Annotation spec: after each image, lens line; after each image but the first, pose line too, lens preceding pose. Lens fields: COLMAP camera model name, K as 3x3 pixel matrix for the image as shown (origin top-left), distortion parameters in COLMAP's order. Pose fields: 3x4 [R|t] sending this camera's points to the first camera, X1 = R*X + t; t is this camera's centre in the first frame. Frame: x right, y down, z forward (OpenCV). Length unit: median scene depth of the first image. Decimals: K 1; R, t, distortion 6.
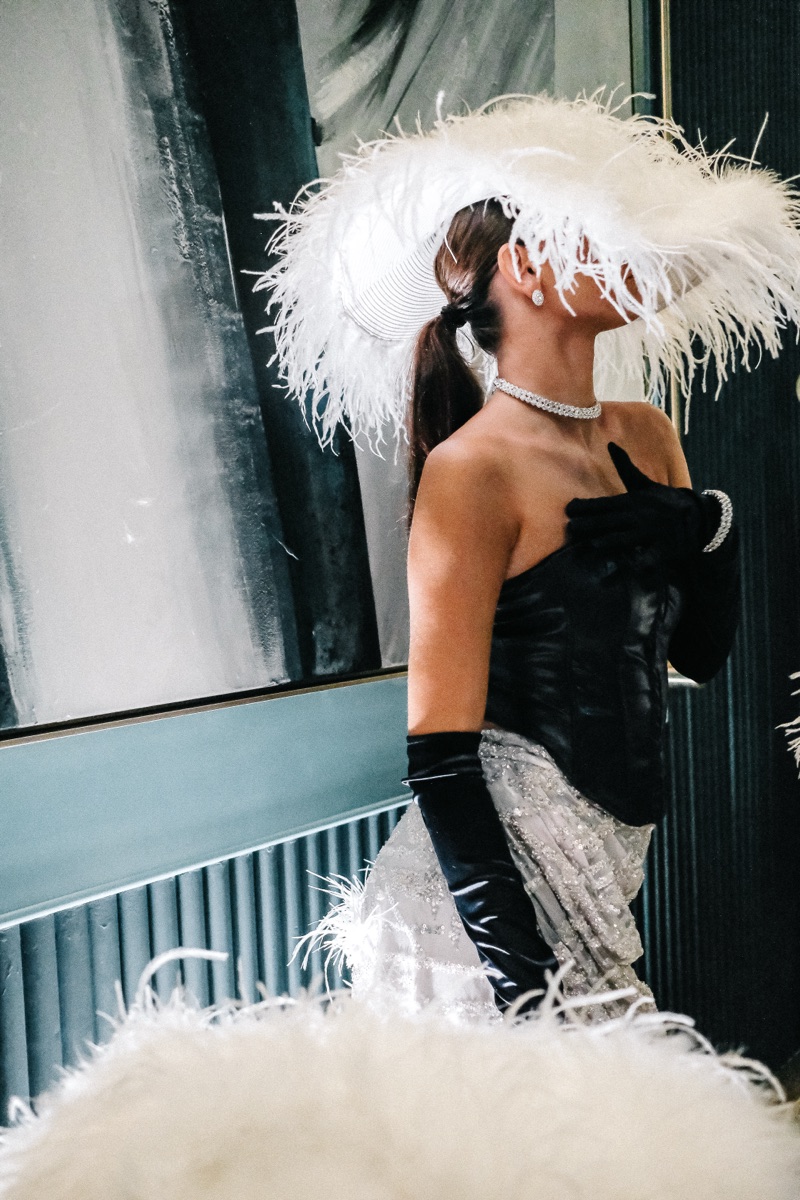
lens RADIAL K [[1123.7, 0, 402.6], [0, 1123.7, 591.3], [0, 0, 1]] dist [0.022379, 0.000000]
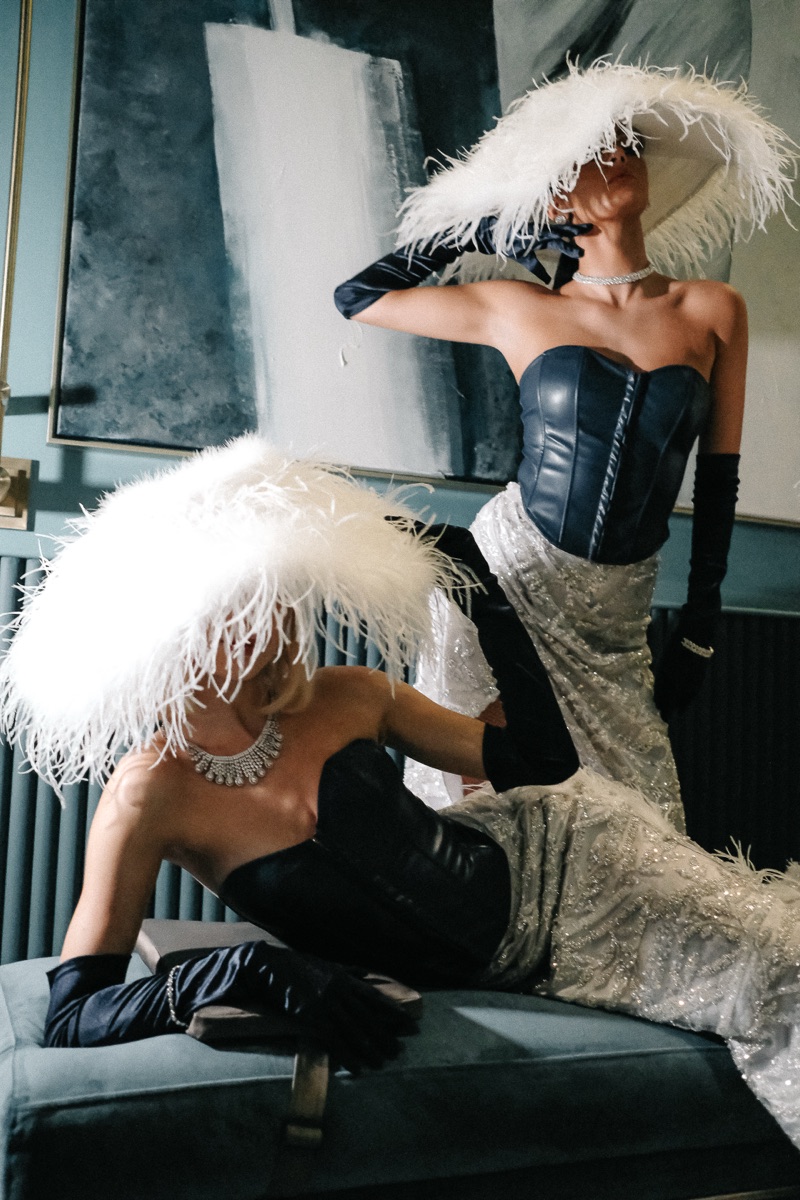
lens RADIAL K [[1123.7, 0, 399.8], [0, 1123.7, 597.1], [0, 0, 1]] dist [0.022379, 0.000000]
pose [[0.882880, 0.005819, -0.469563, 0.567869], [-0.079543, 0.987327, -0.137323, 0.472478], [0.462813, 0.158590, 0.872154, -0.338719]]
